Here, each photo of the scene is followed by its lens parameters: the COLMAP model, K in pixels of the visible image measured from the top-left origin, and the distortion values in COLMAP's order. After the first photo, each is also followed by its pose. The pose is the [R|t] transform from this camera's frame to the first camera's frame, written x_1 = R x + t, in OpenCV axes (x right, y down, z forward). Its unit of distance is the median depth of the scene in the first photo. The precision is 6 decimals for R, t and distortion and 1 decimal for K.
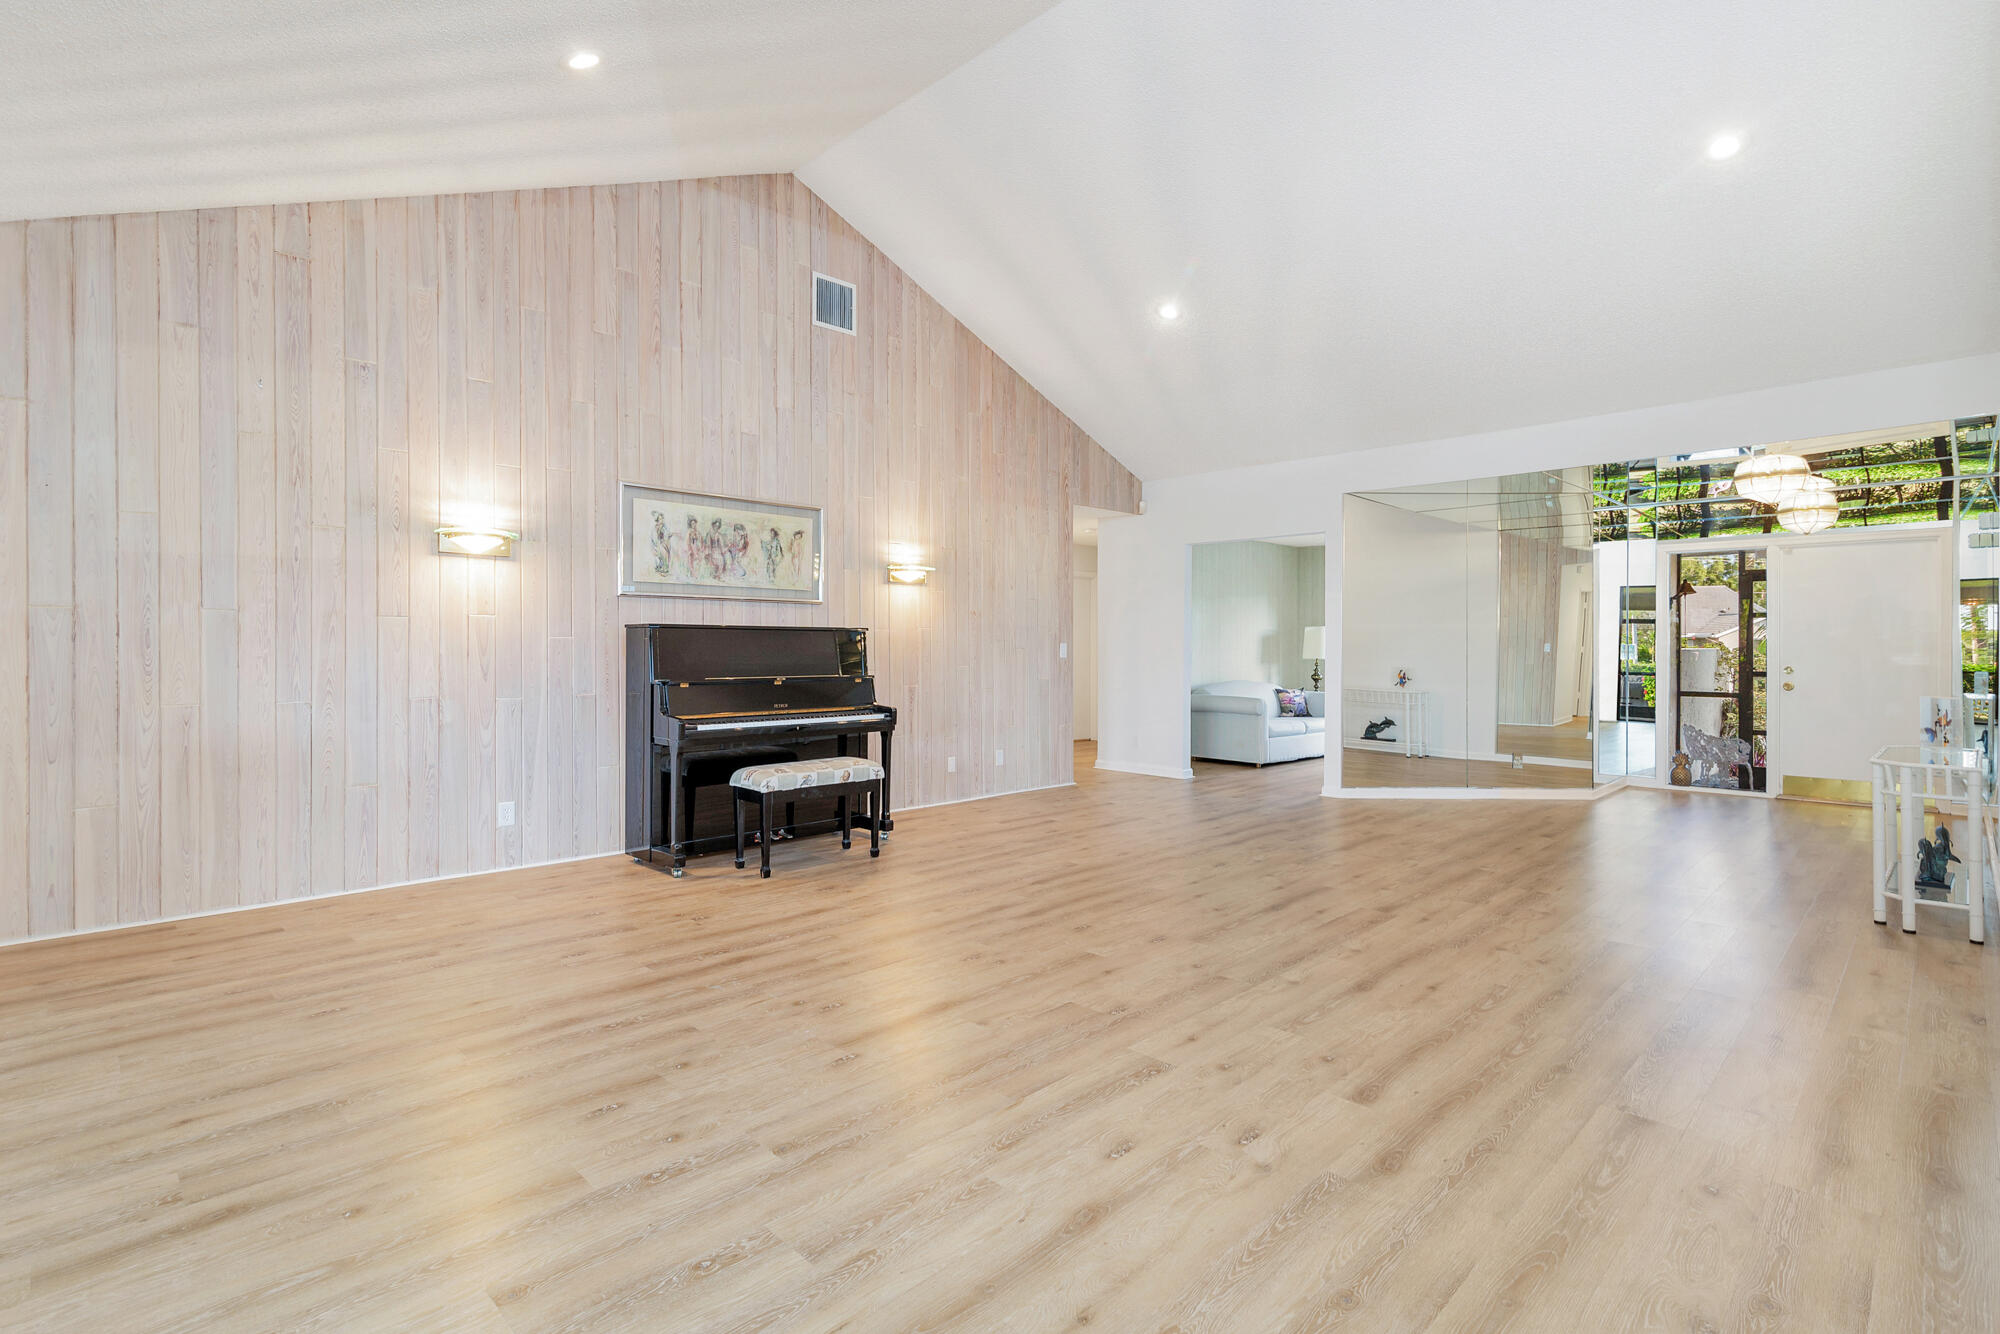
lens RADIAL K [[927.7, 0, 1003.8], [0, 927.7, 646.0], [0, 0, 1]] dist [0.002778, 0.001056]
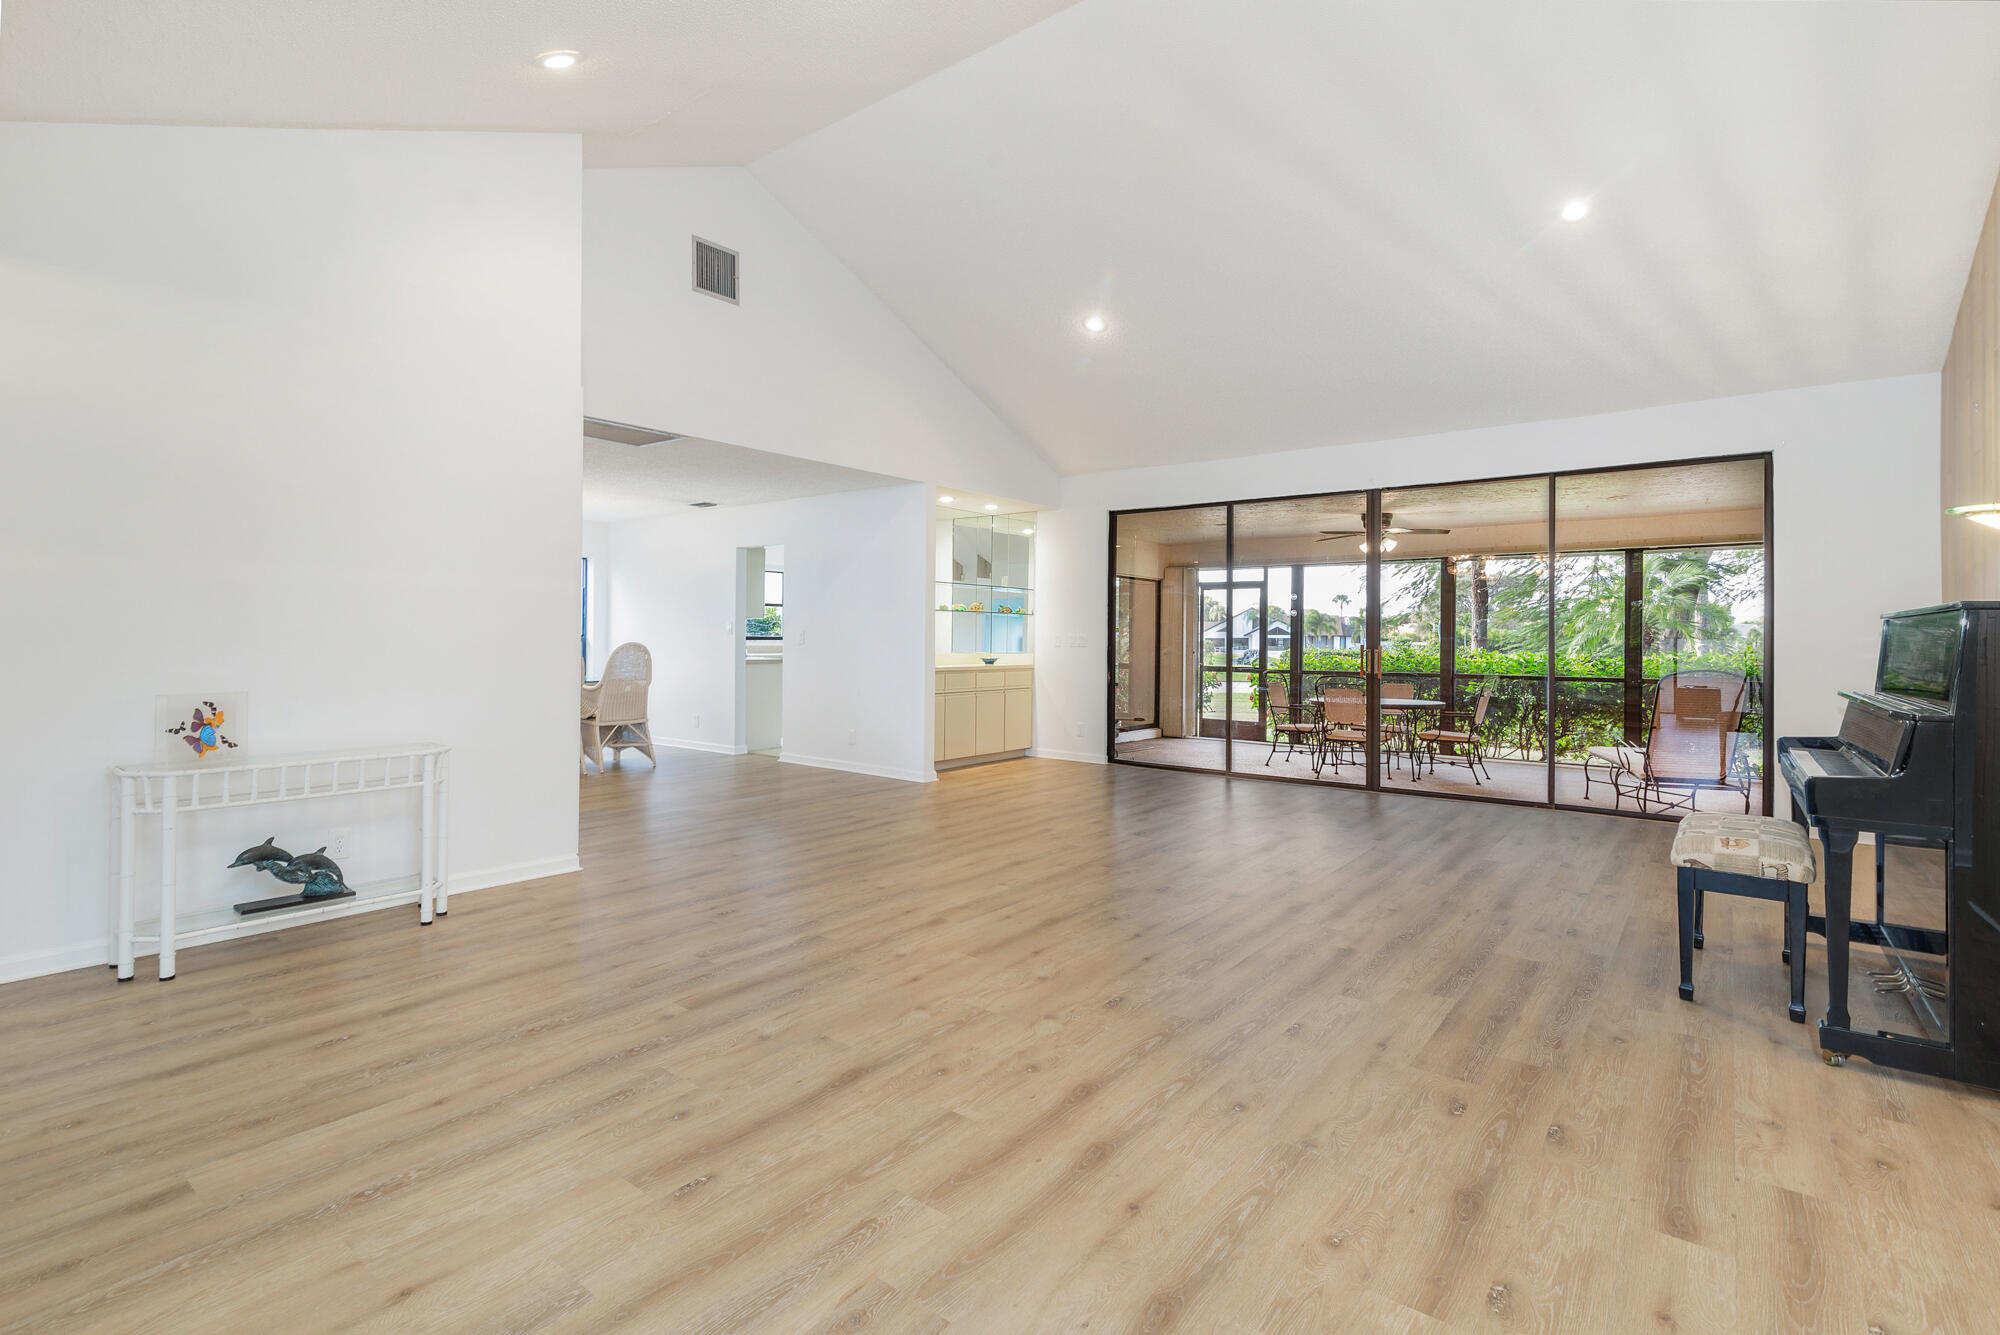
lens RADIAL K [[927.7, 0, 1003.8], [0, 927.7, 646.5], [0, 0, 1]] dist [0.002778, 0.001056]
pose [[-0.990072, -0.010854, -0.140141, 0.356655], [-0.012463, 0.999866, 0.010611, 0.000905], [0.140007, 0.012252, -0.990075, 1.428208]]
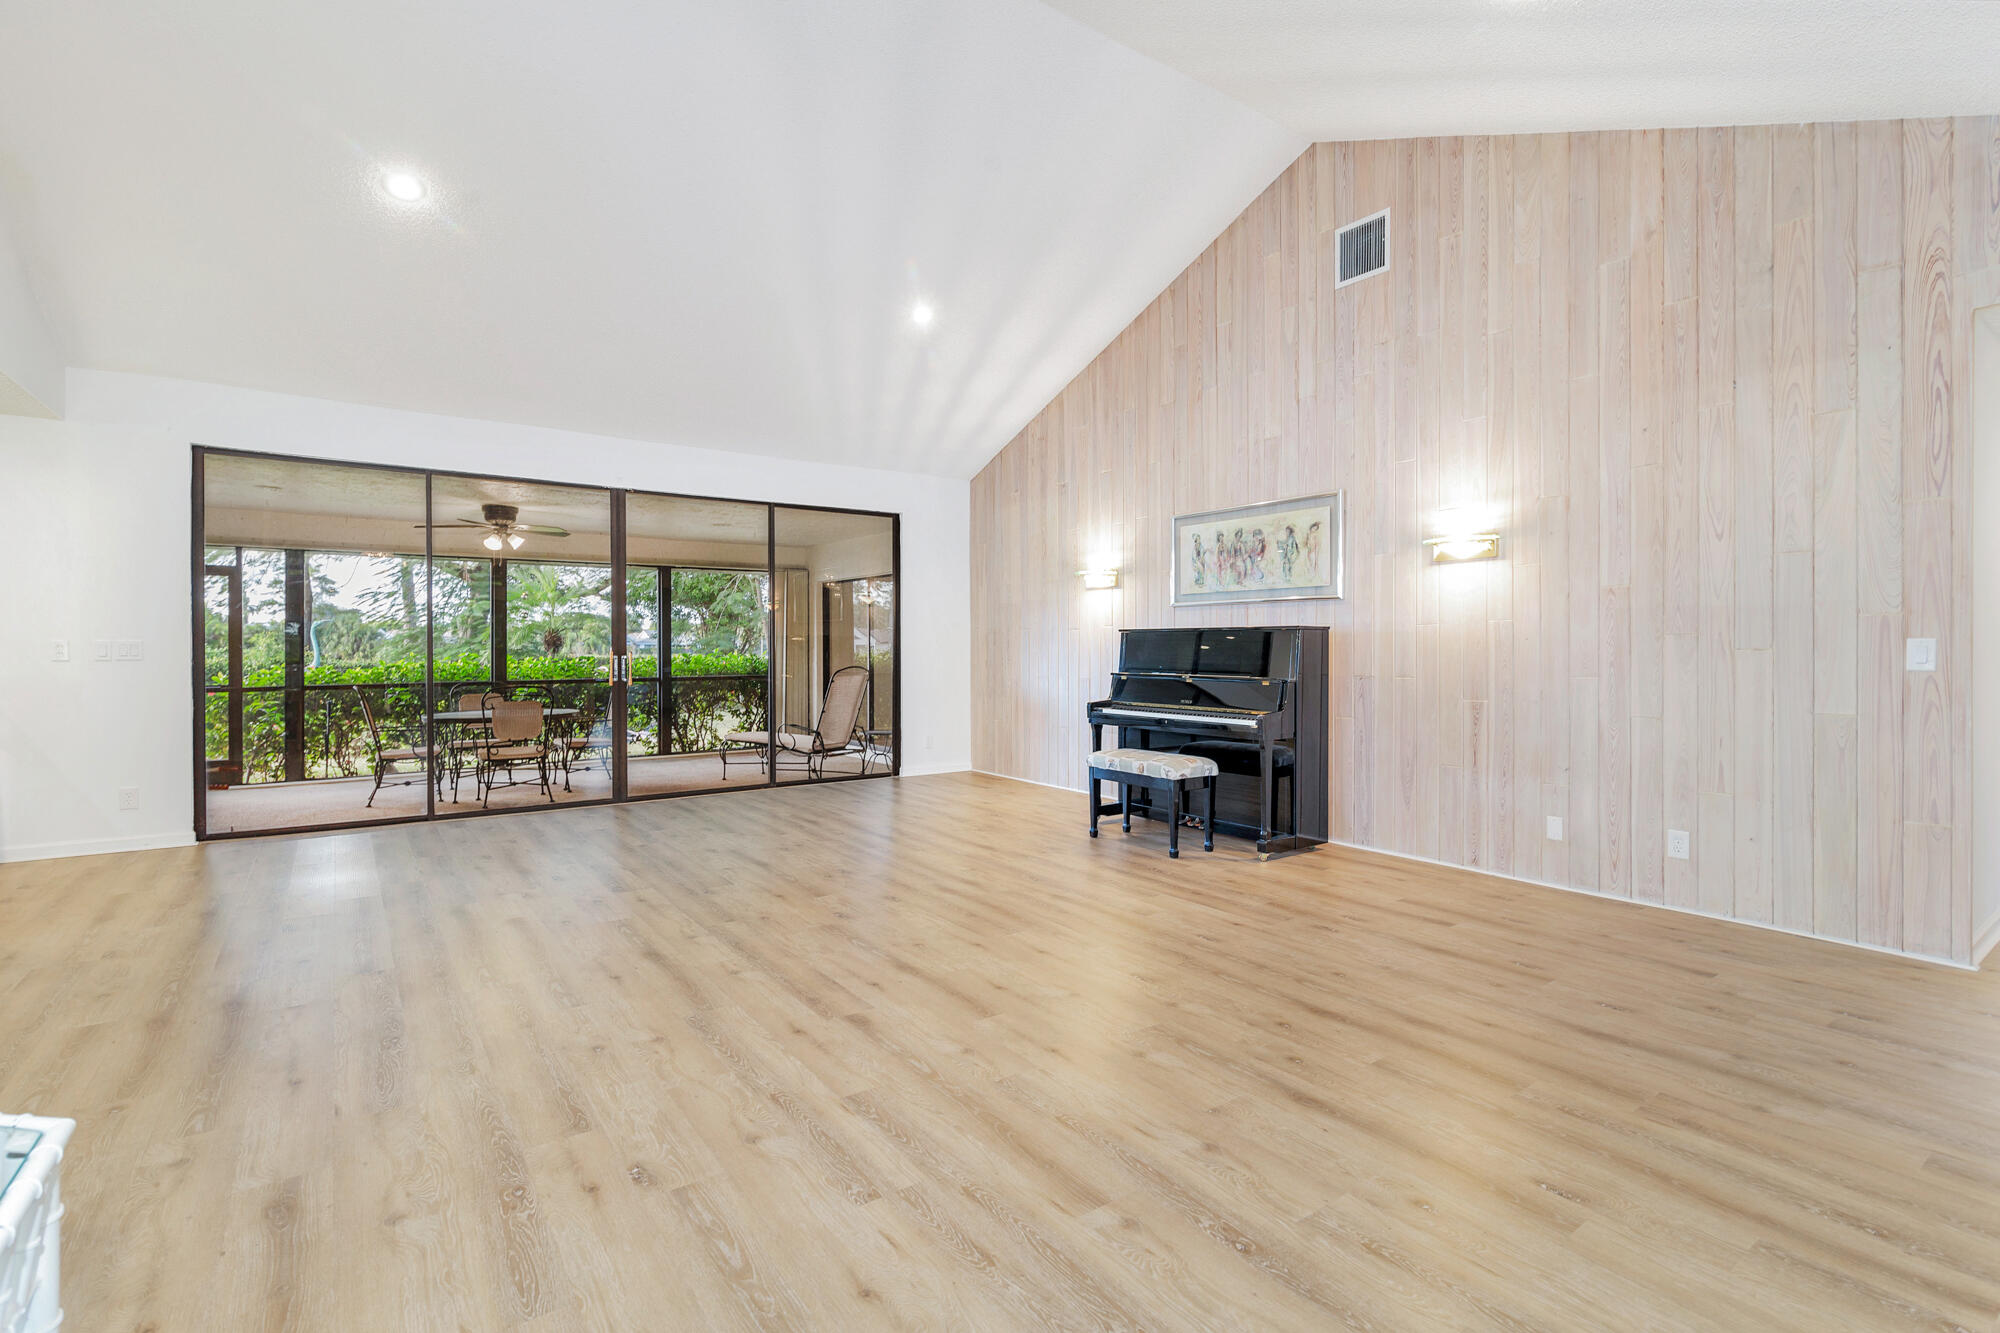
lens RADIAL K [[912.7, 0, 1000.7], [0, 912.7, 651.8], [0, 0, 1]] dist [0.001160, -0.000727]
pose [[-0.146662, 0.000908, -0.989186, 0.800383], [-0.001158, 0.999999, 0.001090, 0.005184], [0.989186, 0.001306, -0.146661, 0.900640]]
